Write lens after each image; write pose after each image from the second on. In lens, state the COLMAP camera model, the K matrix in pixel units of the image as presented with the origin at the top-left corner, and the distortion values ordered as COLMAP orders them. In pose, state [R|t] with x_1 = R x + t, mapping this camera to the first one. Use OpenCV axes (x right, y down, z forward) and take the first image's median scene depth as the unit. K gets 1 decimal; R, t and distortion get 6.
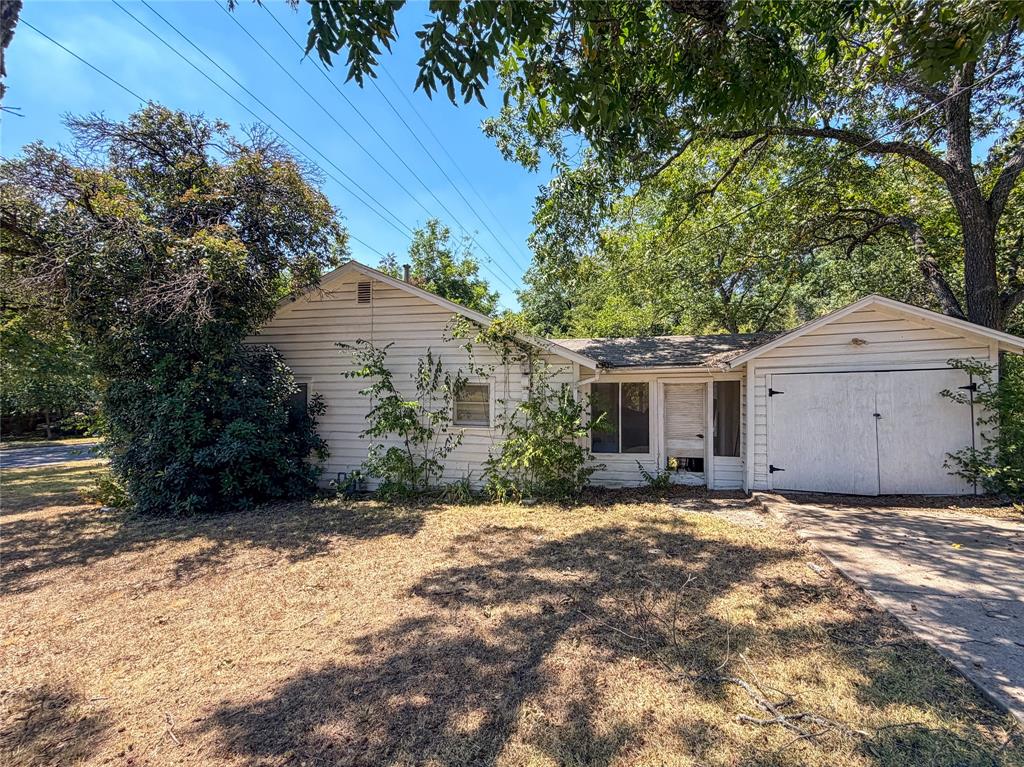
lens RADIAL K [[444.8, 0, 512.0], [0, 444.8, 383.5], [0, 0, 1]] dist [-0.001045, -0.000214]
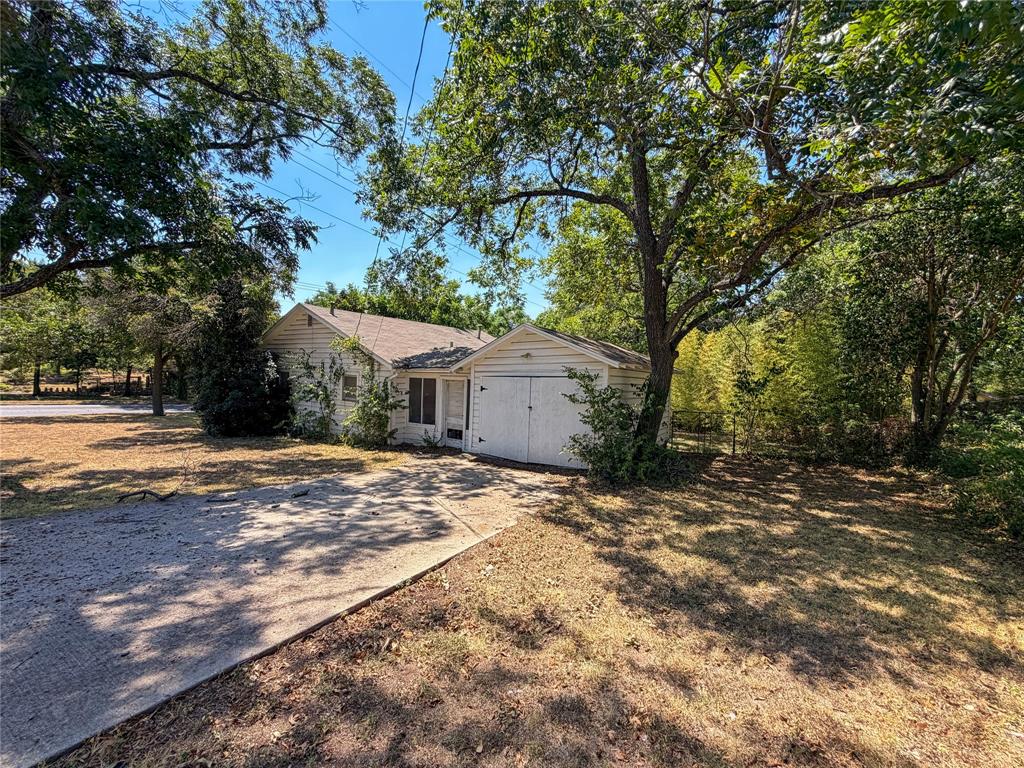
lens RADIAL K [[444.8, 0, 512.0], [0, 444.8, 384.0], [0, 0, 1]] dist [-0.001045, -0.000214]
pose [[0.920503, 0.034646, -0.389196, 1.149873], [-0.017362, 0.998704, 0.047841, -0.062269], [0.390349, -0.037280, 0.919912, -0.292139]]
